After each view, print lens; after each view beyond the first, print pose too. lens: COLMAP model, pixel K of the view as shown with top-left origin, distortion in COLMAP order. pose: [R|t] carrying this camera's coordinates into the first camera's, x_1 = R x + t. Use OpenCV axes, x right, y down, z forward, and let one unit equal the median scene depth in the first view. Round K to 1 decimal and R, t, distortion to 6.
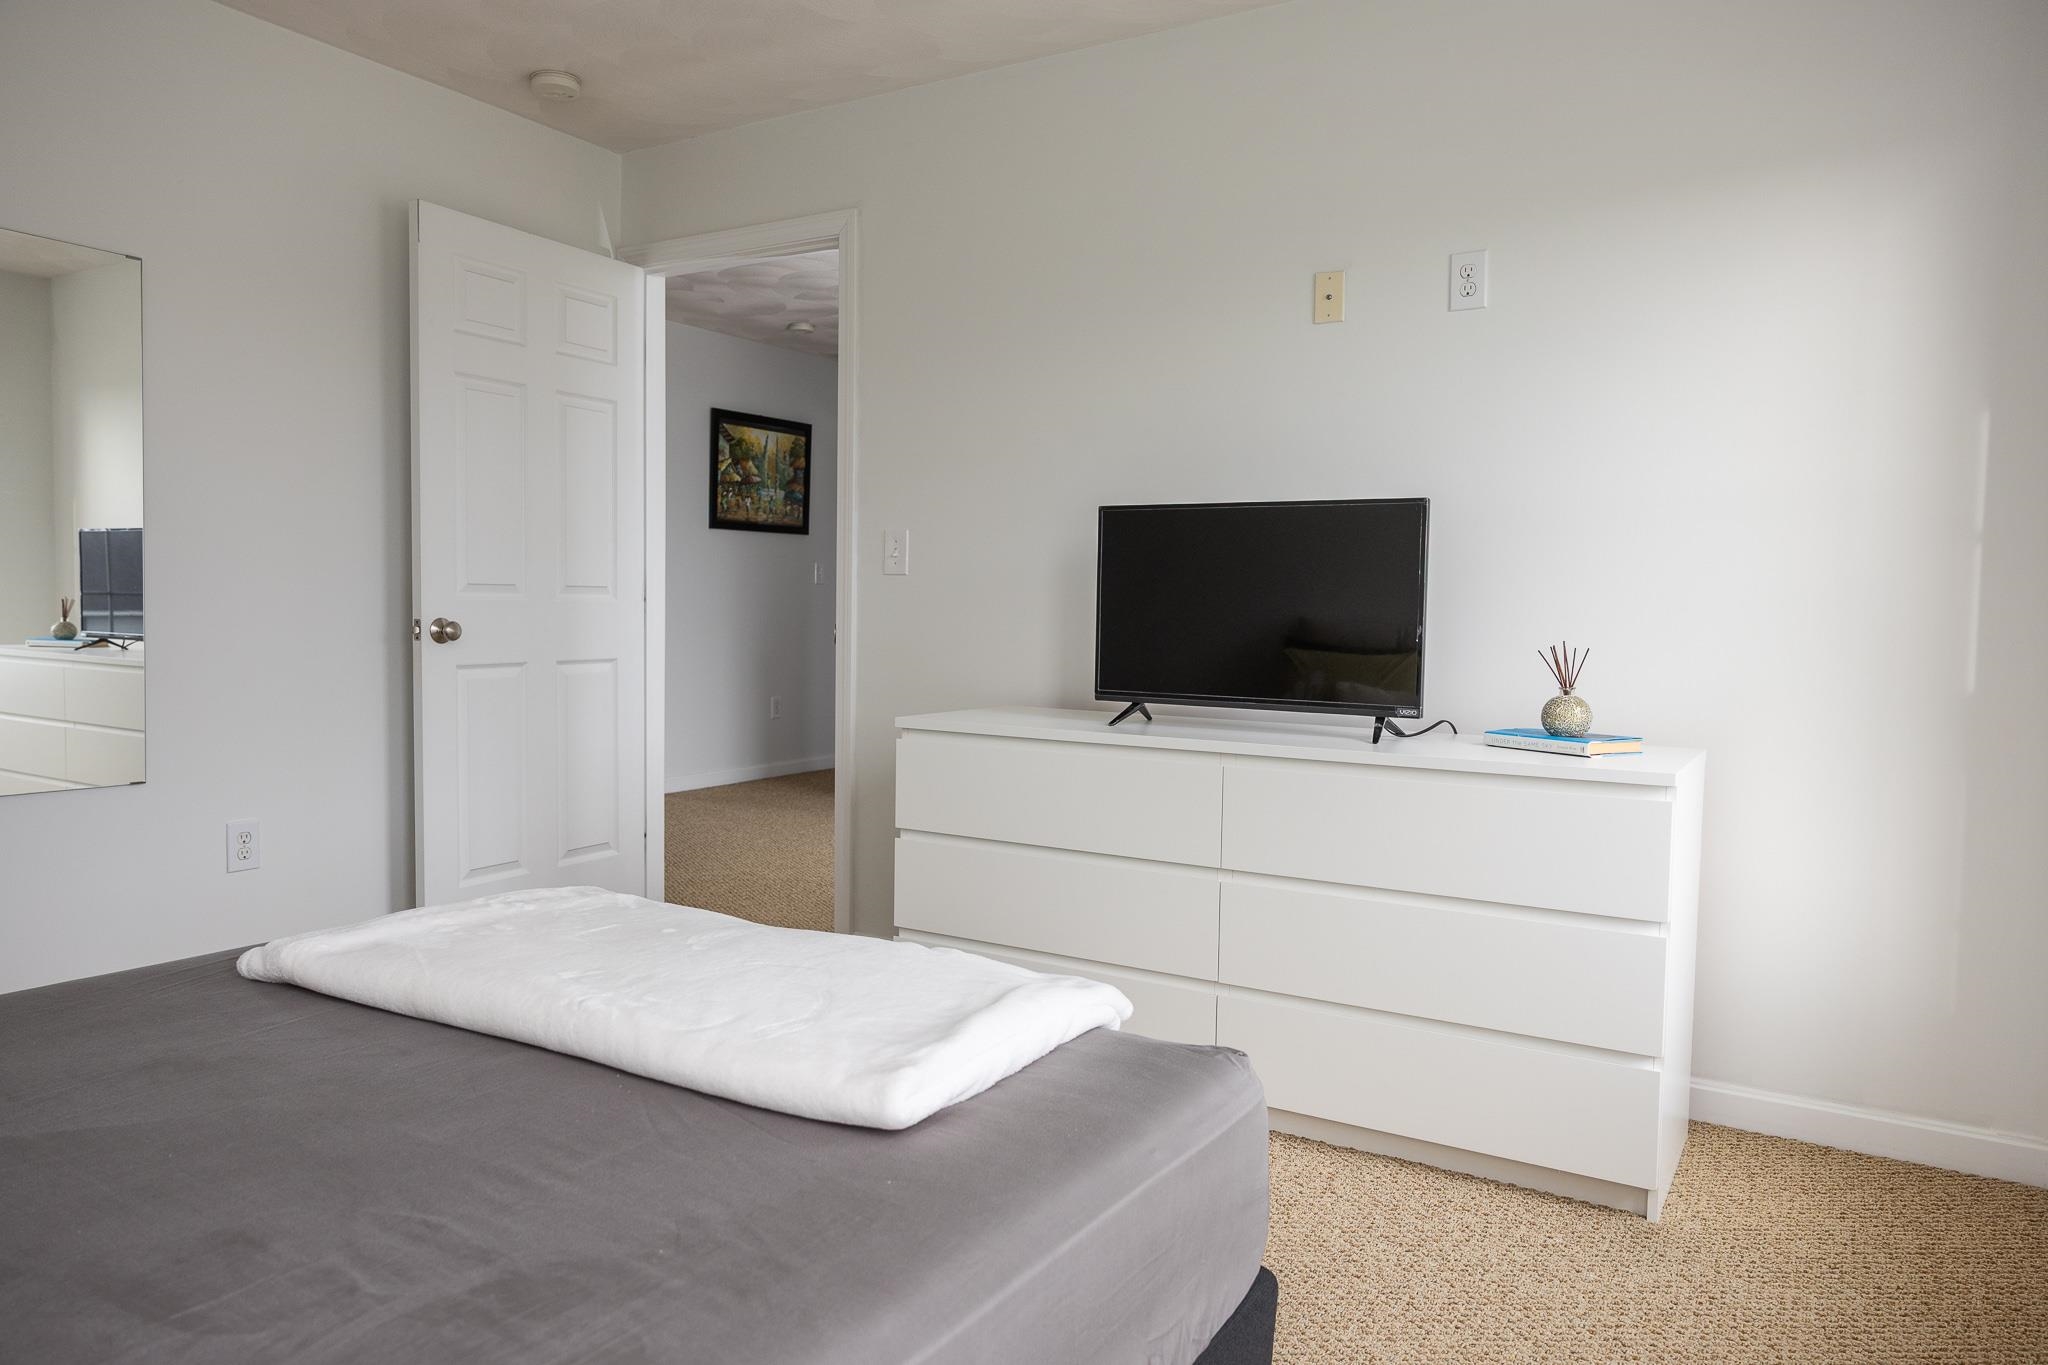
lens RADIAL K [[1363.3, 0, 1016.5], [0, 1363.3, 677.8], [0, 0, 1]] dist [-0.000210, 0.003058]
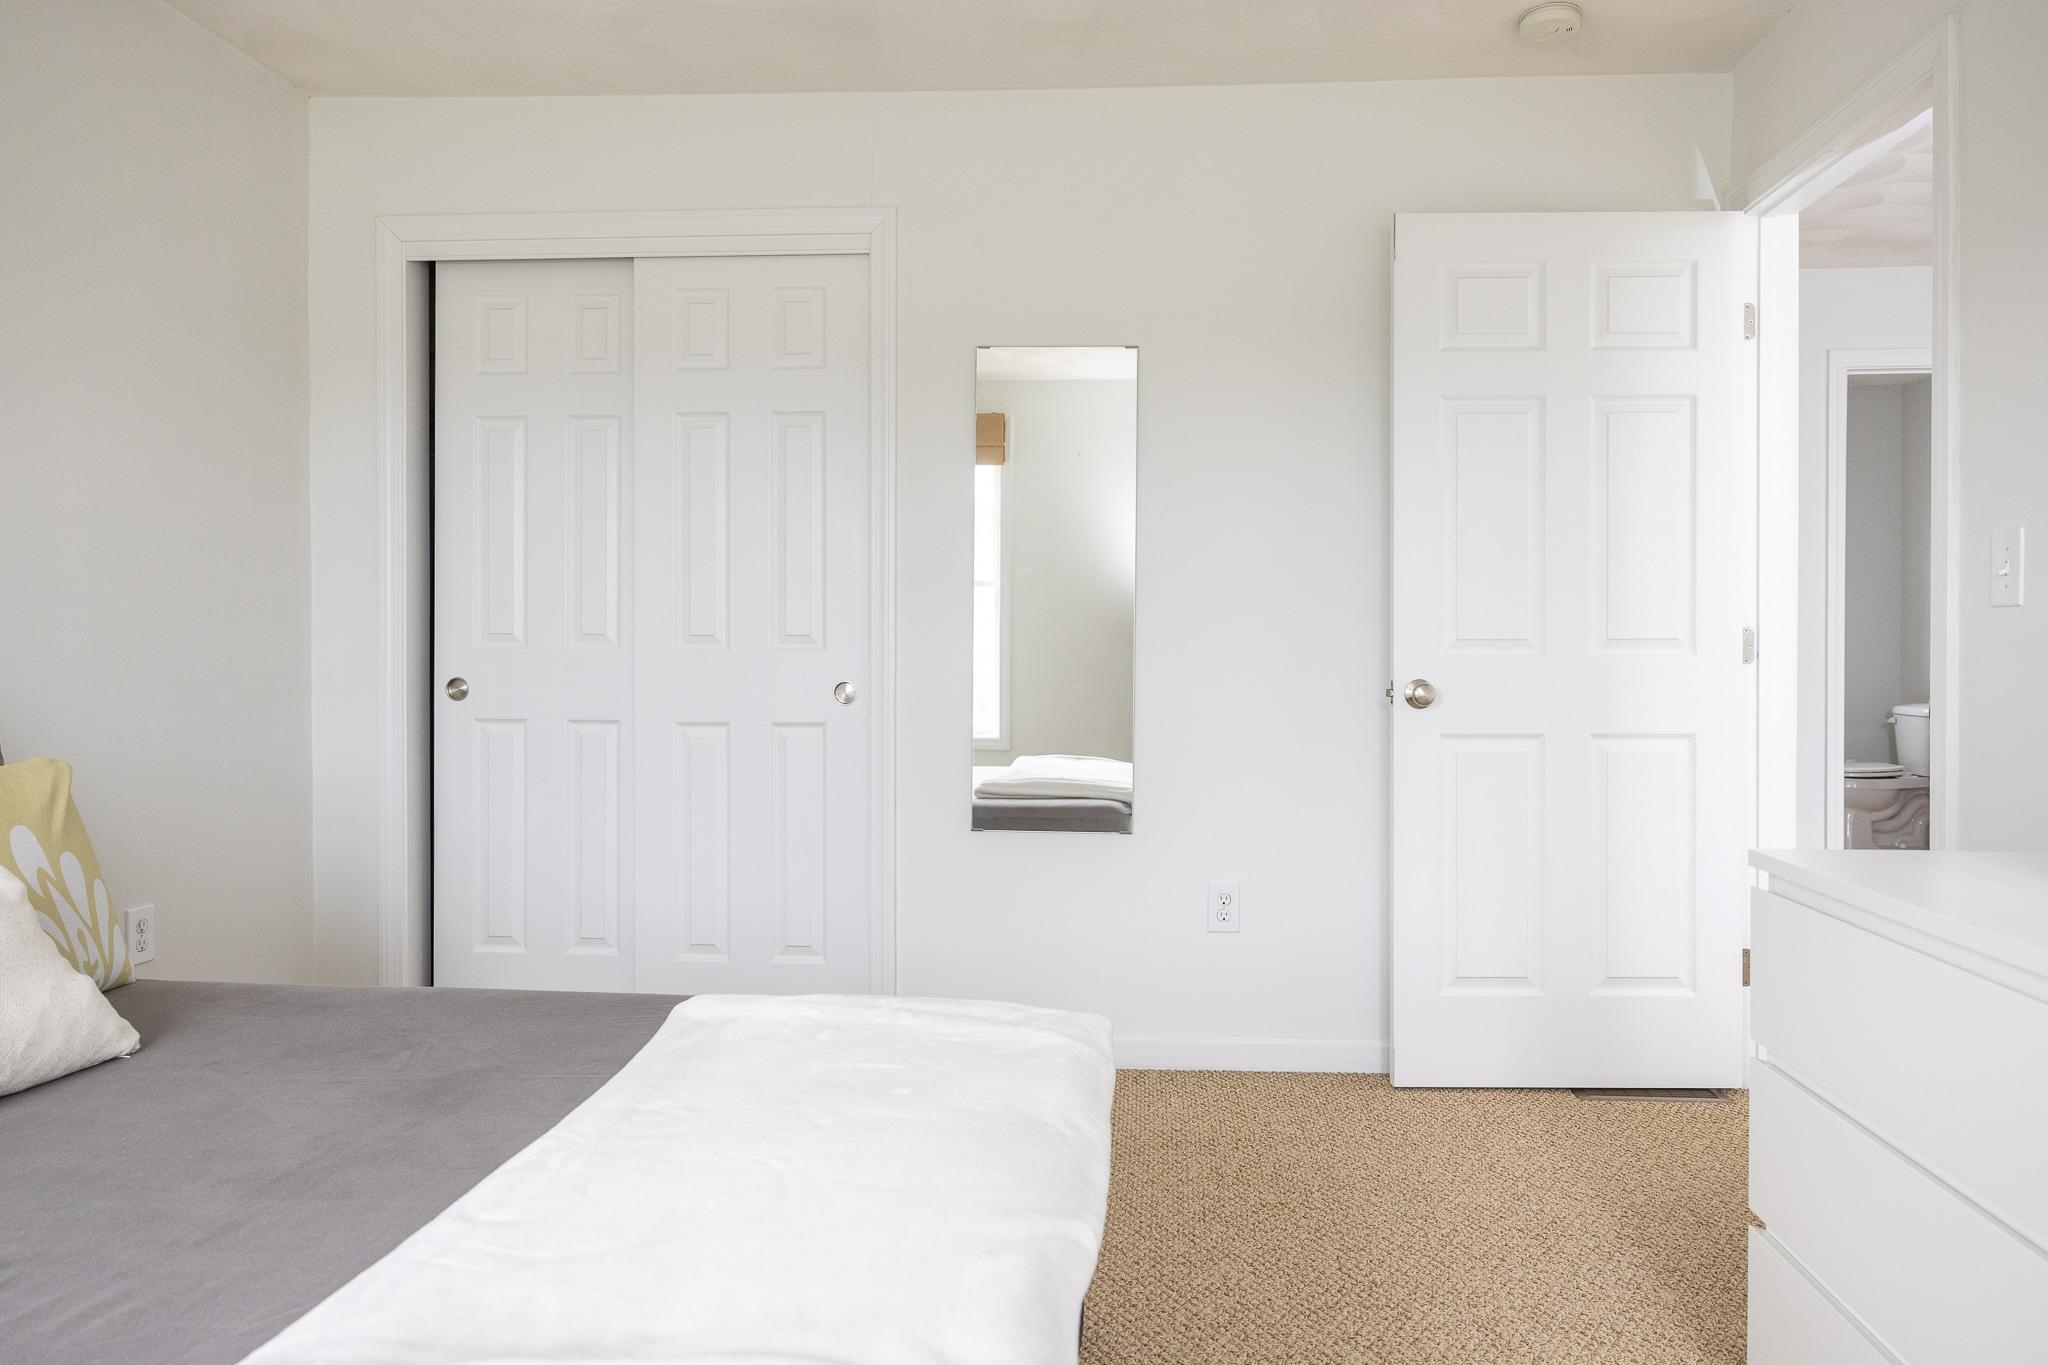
lens RADIAL K [[1379.2, 0, 1024.1], [0, 1379.2, 665.3], [0, 0, 1]] dist [0.000156, 0.001065]
pose [[0.473853, -0.007839, -0.880569, 0.209316], [-0.041853, 0.998630, -0.031412, -0.012926], [0.879609, 0.051739, 0.472875, 0.321583]]
